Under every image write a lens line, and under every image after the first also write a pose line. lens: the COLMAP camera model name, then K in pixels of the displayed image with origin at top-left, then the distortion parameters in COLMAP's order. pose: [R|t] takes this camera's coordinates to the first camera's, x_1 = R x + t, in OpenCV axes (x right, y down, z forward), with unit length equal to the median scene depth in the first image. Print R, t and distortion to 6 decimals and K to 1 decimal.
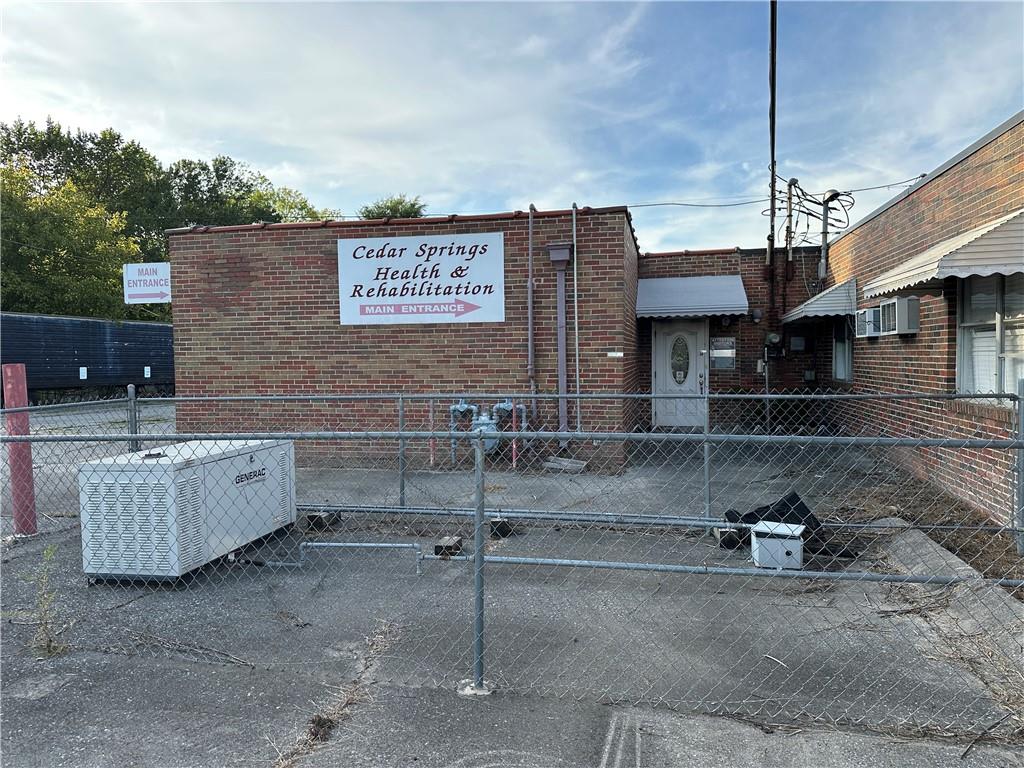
lens RADIAL K [[712.1, 0, 512.0], [0, 712.1, 384.0], [0, 0, 1]] dist [0.045935, -0.003188]
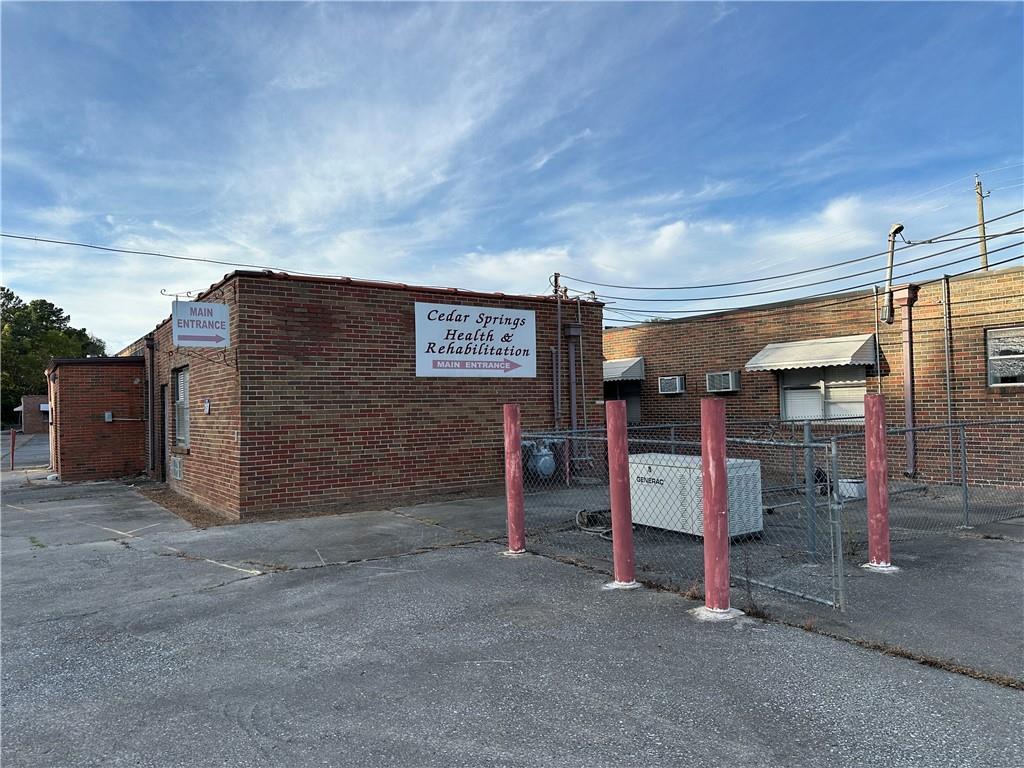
lens RADIAL K [[712.1, 0, 512.0], [0, 712.1, 384.0], [0, 0, 1]] dist [0.045935, -0.003188]
pose [[0.693357, 0.018301, 0.720362, -0.960934], [0.041145, 0.997041, -0.064934, 0.008275], [-0.719419, 0.074662, 0.690552, 0.116752]]
